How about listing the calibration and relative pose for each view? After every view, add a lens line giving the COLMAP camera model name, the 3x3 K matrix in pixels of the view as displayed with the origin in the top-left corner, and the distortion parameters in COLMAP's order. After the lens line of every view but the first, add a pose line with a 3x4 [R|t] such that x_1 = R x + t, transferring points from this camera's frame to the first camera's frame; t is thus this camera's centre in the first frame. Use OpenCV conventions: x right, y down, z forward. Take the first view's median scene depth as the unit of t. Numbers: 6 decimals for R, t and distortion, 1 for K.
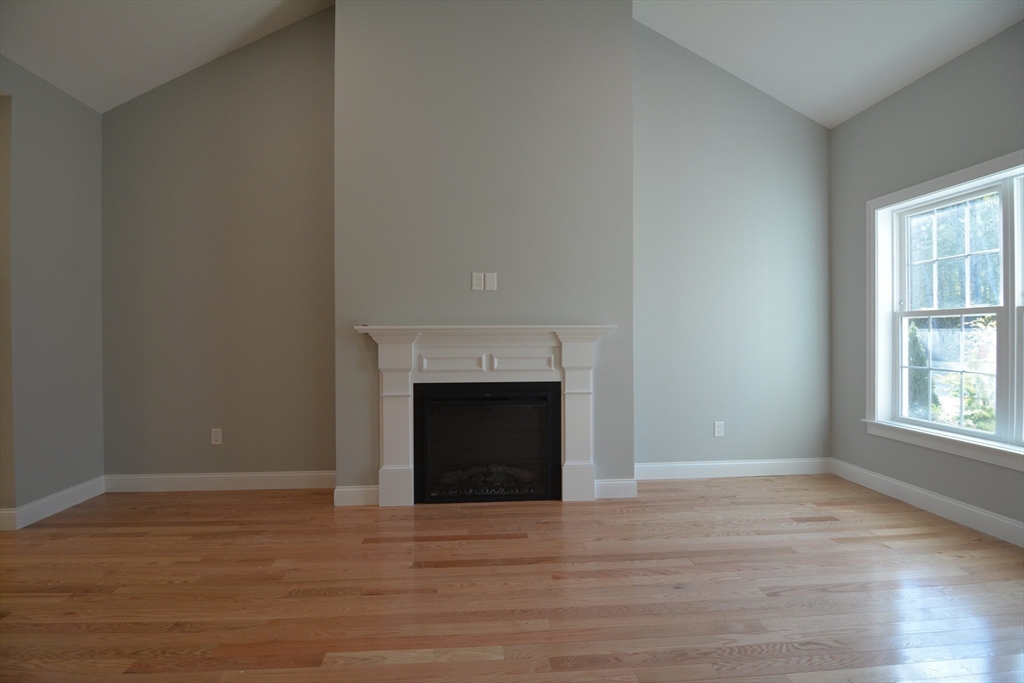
lens RADIAL K [[490.1, 0, 508.5], [0, 490.1, 338.0], [0, 0, 1]] dist [-0.004560, -0.011595]
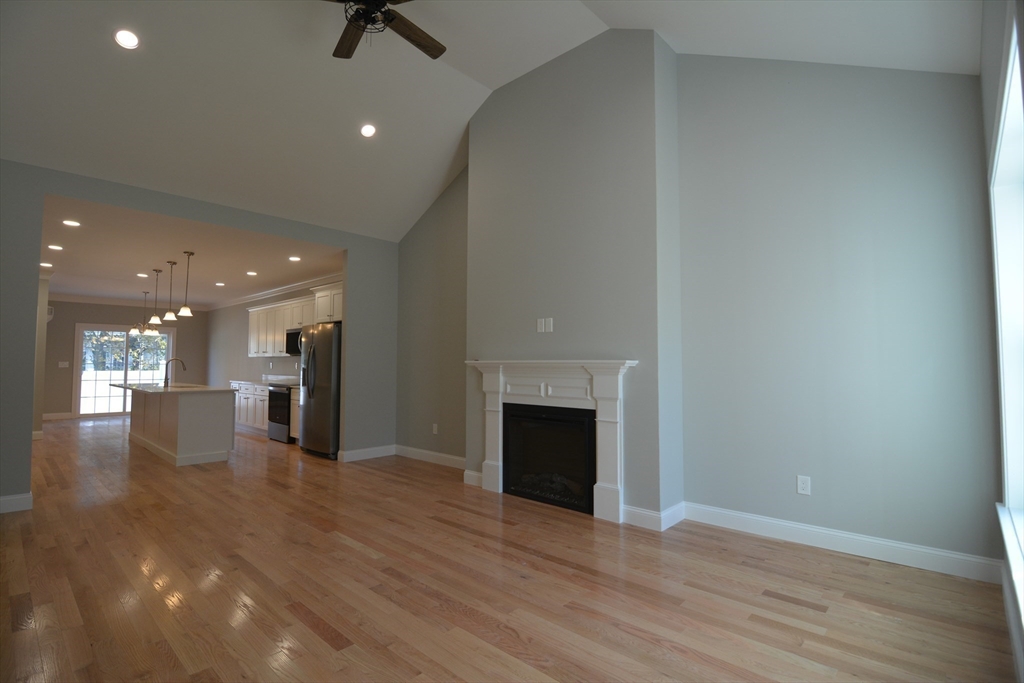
lens RADIAL K [[490.1, 0, 508.5], [0, 490.1, 338.0], [0, 0, 1]] dist [-0.004560, -0.011595]
pose [[0.680766, -0.032353, -0.731786, 0.815925], [-0.011959, 0.998400, -0.055266, -0.011878], [0.732403, 0.046374, 0.679290, 0.074917]]
